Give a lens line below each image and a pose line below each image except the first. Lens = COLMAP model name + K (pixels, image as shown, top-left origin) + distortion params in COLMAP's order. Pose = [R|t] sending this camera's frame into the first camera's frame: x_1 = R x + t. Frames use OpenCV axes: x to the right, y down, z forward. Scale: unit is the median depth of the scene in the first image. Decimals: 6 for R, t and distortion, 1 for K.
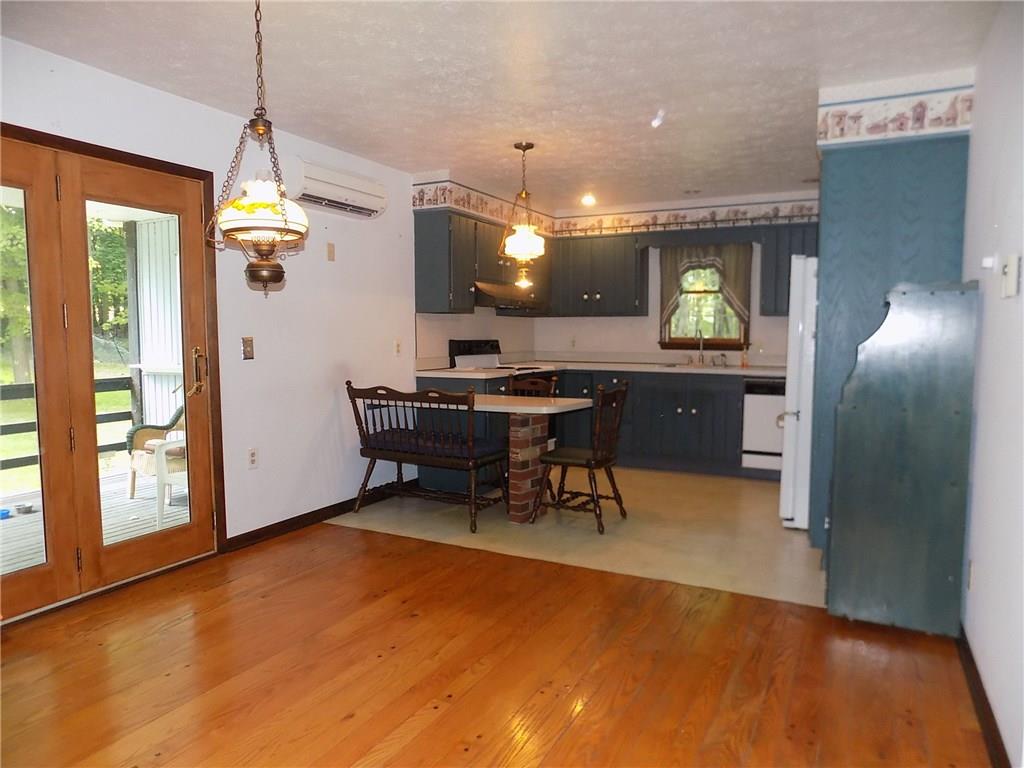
lens RADIAL K [[685.1, 0, 512.0], [0, 685.1, 384.0], [0, 0, 1]] dist [-0.097228, 0.085262]
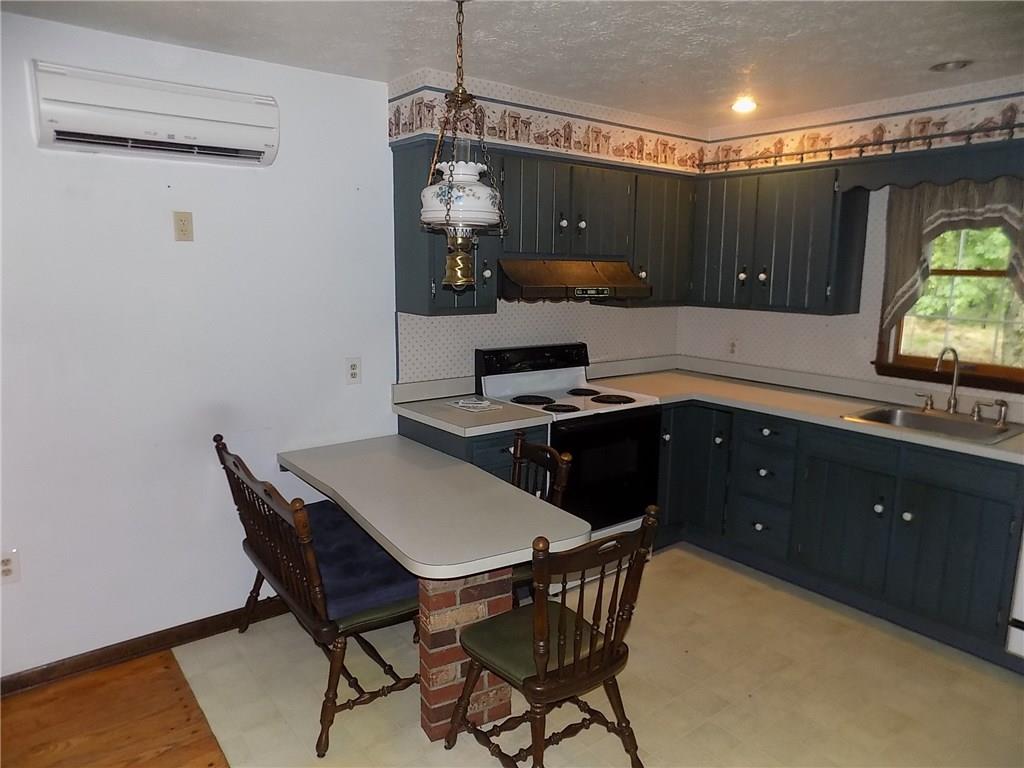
lens RADIAL K [[685.1, 0, 512.0], [0, 685.1, 384.0], [0, 0, 1]] dist [-0.097228, 0.085262]
pose [[0.907808, 0.080719, -0.411545, 0.182712], [-0.042498, 0.993957, 0.101208, -0.089826], [0.417227, -0.074388, 0.905753, 0.400977]]
